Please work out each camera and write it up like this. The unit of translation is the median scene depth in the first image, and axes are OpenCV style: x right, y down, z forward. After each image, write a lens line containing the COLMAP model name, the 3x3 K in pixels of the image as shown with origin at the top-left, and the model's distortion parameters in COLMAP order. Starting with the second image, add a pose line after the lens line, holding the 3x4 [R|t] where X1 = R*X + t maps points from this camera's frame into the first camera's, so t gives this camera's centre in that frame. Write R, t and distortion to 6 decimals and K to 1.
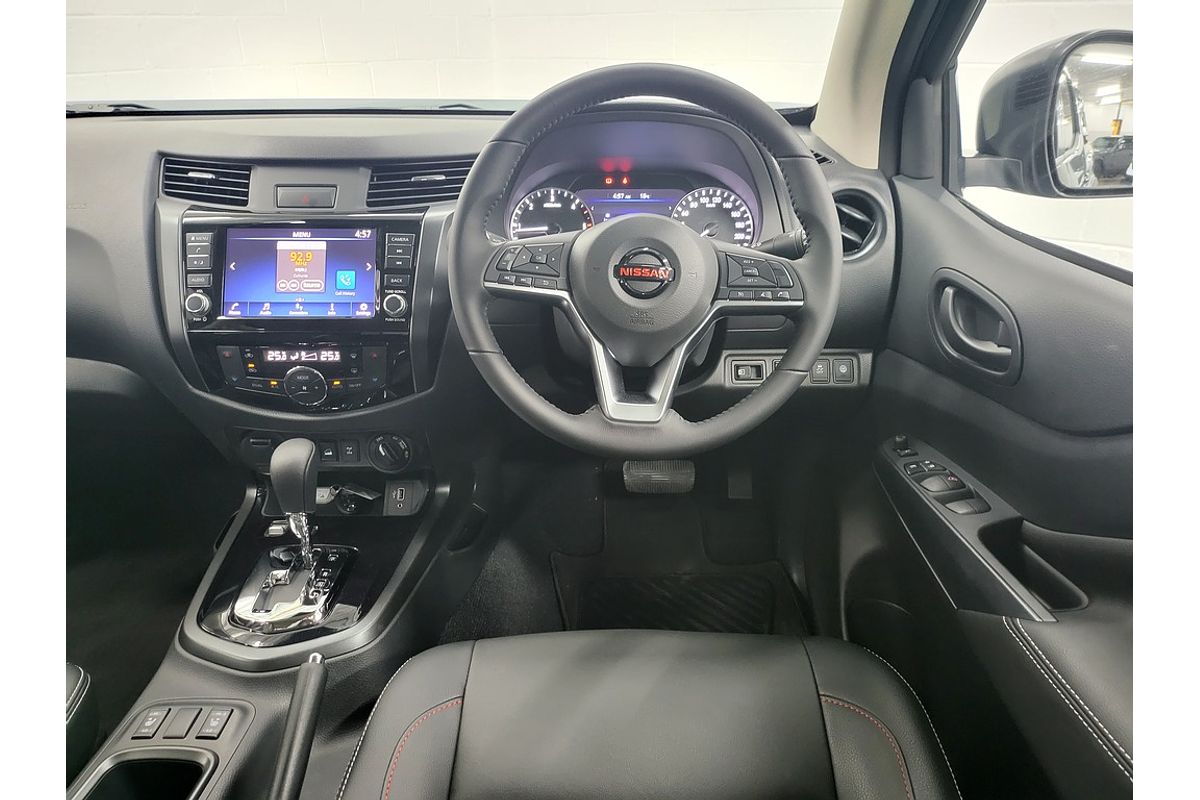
lens RADIAL K [[784.8, 0, 600.0], [0, 784.8, 400.0], [0, 0, 1]] dist [0.017351, -0.000742]
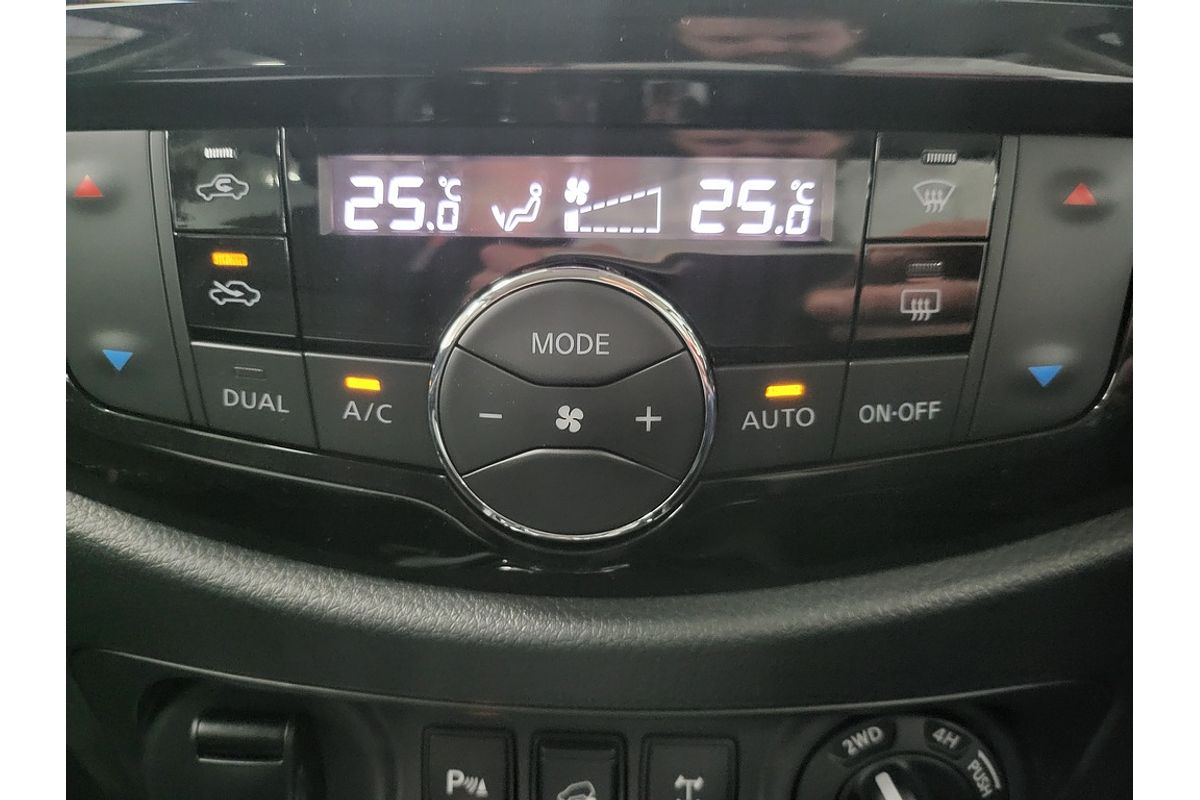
lens RADIAL K [[784.8, 0, 600.0], [0, 784.8, 400.0], [0, 0, 1]] dist [0.017351, -0.000742]
pose [[0.998435, 0.023286, -0.050845, -0.363381], [-0.033165, 0.978602, -0.203071, 0.010891], [0.045028, 0.204440, 0.977843, 0.860124]]
